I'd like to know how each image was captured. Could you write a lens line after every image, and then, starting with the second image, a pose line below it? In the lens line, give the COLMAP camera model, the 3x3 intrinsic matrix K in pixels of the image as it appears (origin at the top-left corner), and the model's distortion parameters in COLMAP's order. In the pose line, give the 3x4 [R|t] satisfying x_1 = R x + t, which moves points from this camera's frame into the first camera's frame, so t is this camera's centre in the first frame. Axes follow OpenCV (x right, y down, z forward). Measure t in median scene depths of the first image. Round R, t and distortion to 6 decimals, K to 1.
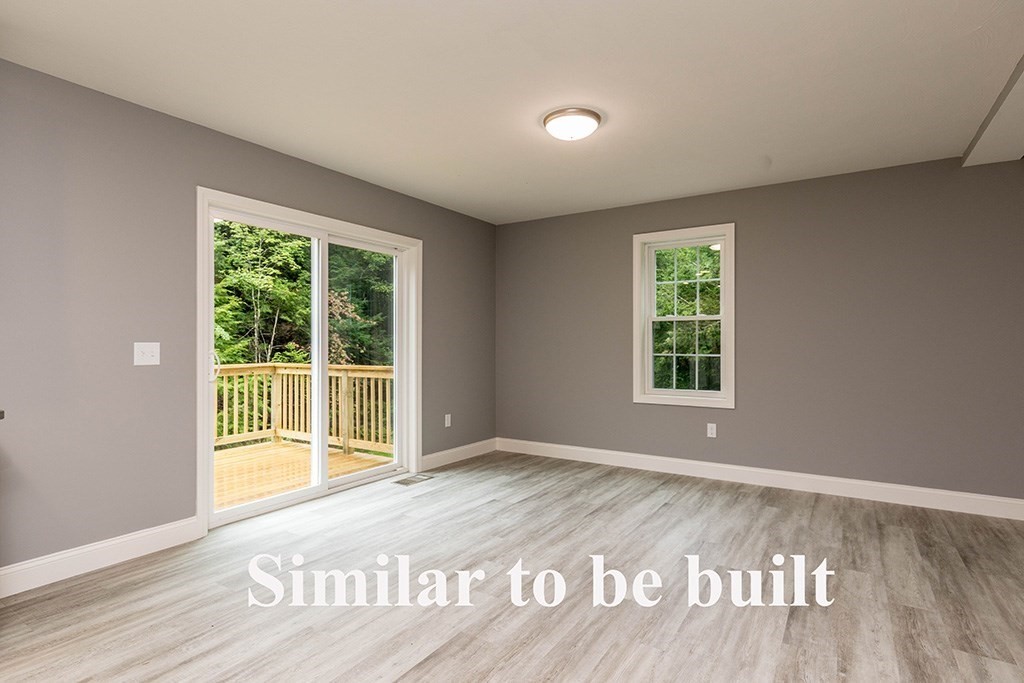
lens RADIAL K [[536.4, 0, 519.1], [0, 536.4, 342.6], [0, 0, 1]] dist [-0.003610, 0.001020]
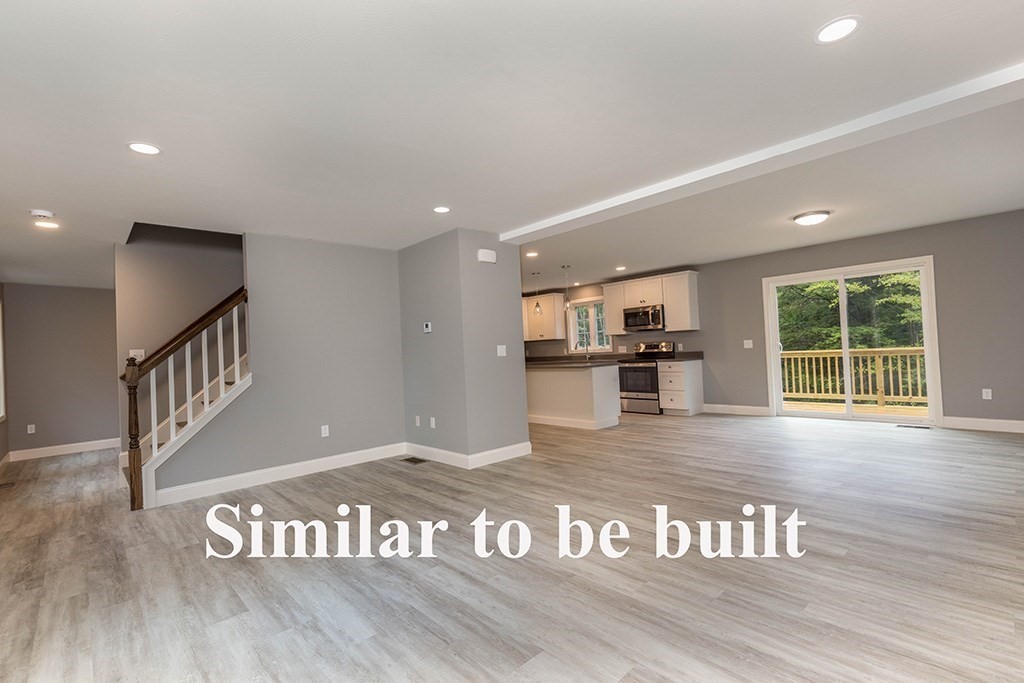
lens RADIAL K [[489.2, 0, 513.0], [0, 489.2, 343.3], [0, 0, 1]] dist [-0.004985, -0.000081]
pose [[-0.253617, 0.005729, -0.967288, 1.532230], [0.054755, 0.998464, -0.008443, -0.014326], [0.965754, -0.055105, -0.253541, 0.316508]]
